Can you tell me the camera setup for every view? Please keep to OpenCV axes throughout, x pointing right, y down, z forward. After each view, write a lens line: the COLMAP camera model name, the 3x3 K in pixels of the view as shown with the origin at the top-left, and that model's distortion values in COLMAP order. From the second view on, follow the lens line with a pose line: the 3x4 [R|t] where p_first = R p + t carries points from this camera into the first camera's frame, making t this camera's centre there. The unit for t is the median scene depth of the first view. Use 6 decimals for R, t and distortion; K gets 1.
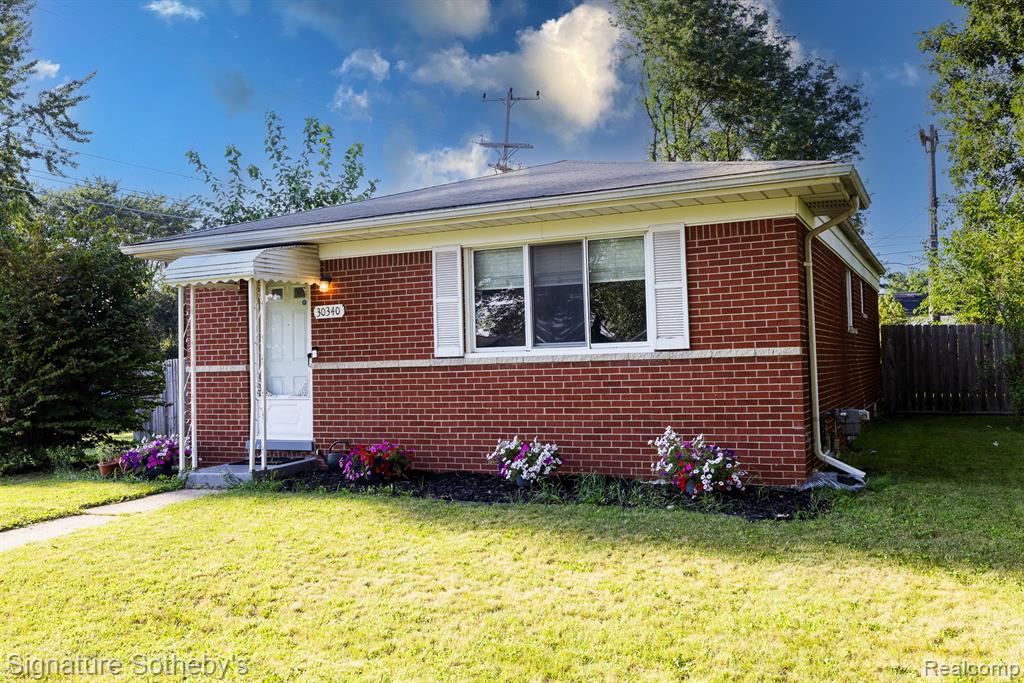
lens RADIAL K [[923.3, 0, 511.6], [0, 923.3, 343.7], [0, 0, 1]] dist [-0.015577, 0.005581]
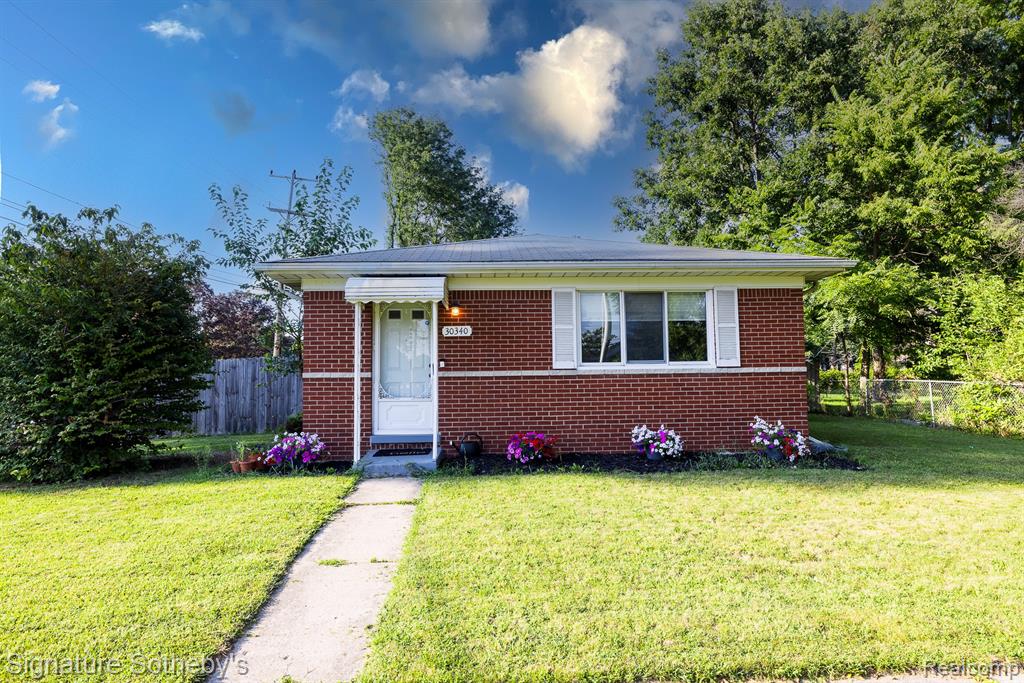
lens RADIAL K [[637.8, 0, 512.0], [0, 637.8, 337.8], [0, 0, 1]] dist [-0.017149, 0.000919]
pose [[0.877779, 0.045791, 0.476873, -0.590041], [-0.022758, 0.998283, -0.053969, 0.021334], [-0.478525, 0.036521, 0.877314, 0.210776]]
